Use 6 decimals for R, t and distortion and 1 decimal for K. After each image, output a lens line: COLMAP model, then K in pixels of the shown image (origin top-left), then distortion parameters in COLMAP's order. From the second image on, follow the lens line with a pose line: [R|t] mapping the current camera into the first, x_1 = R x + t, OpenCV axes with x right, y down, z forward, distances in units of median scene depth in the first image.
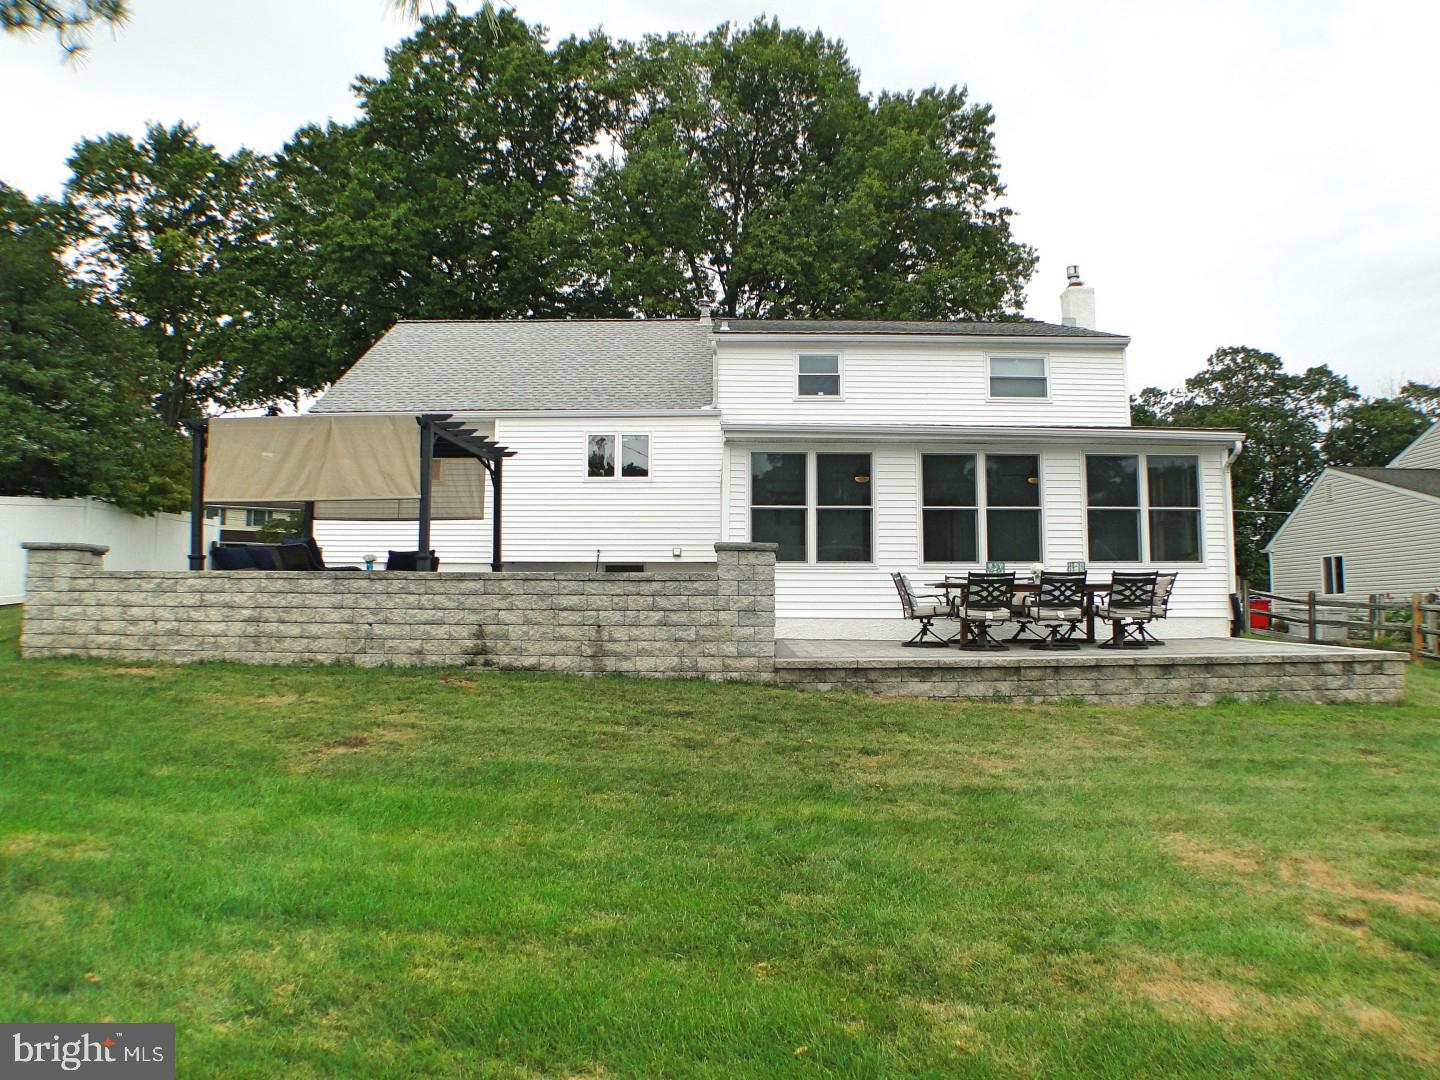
lens RADIAL K [[931.8, 0, 727.9], [0, 931.8, 537.1], [0, 0, 1]] dist [-0.130492, 0.029781]
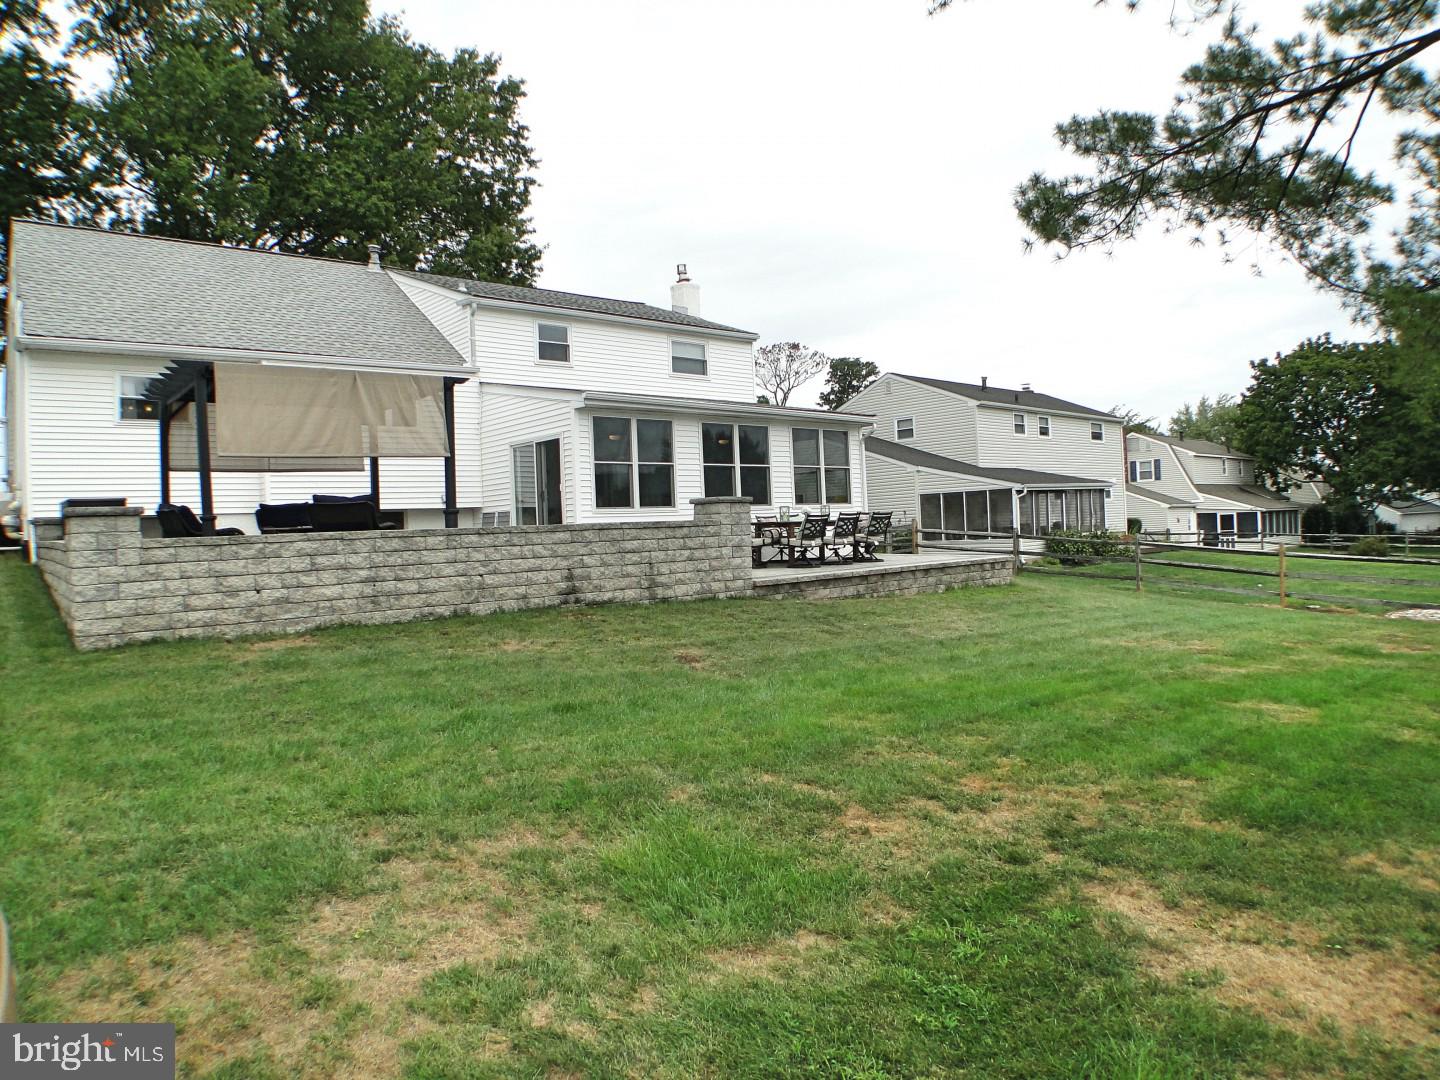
lens RADIAL K [[931.8, 0, 727.9], [0, 931.8, 537.1], [0, 0, 1]] dist [-0.130492, 0.029781]
pose [[0.745098, -0.038270, 0.665856, -0.905848], [-0.011154, 0.997498, 0.069812, -0.030419], [-0.666862, -0.059443, 0.742807, -0.012786]]
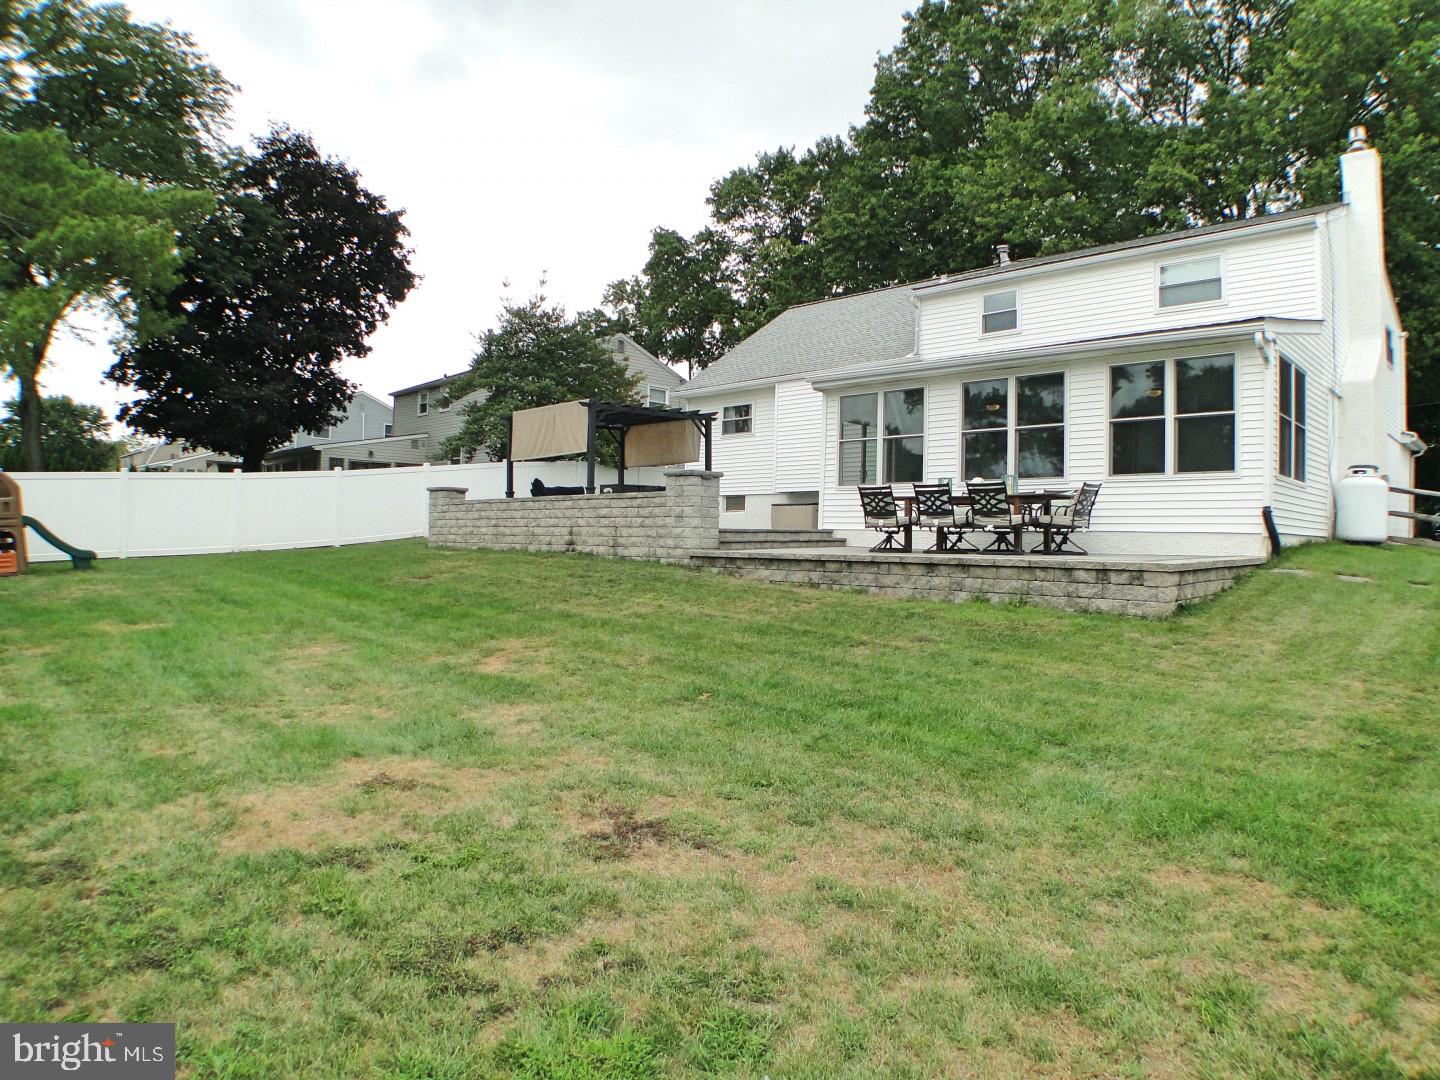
lens RADIAL K [[931.8, 0, 727.9], [0, 931.8, 537.1], [0, 0, 1]] dist [-0.130492, 0.029781]
pose [[0.709010, 0.007062, -0.705163, 1.110565], [0.035905, 0.998291, 0.046099, 0.046332], [0.704284, -0.058003, 0.707545, 0.014625]]
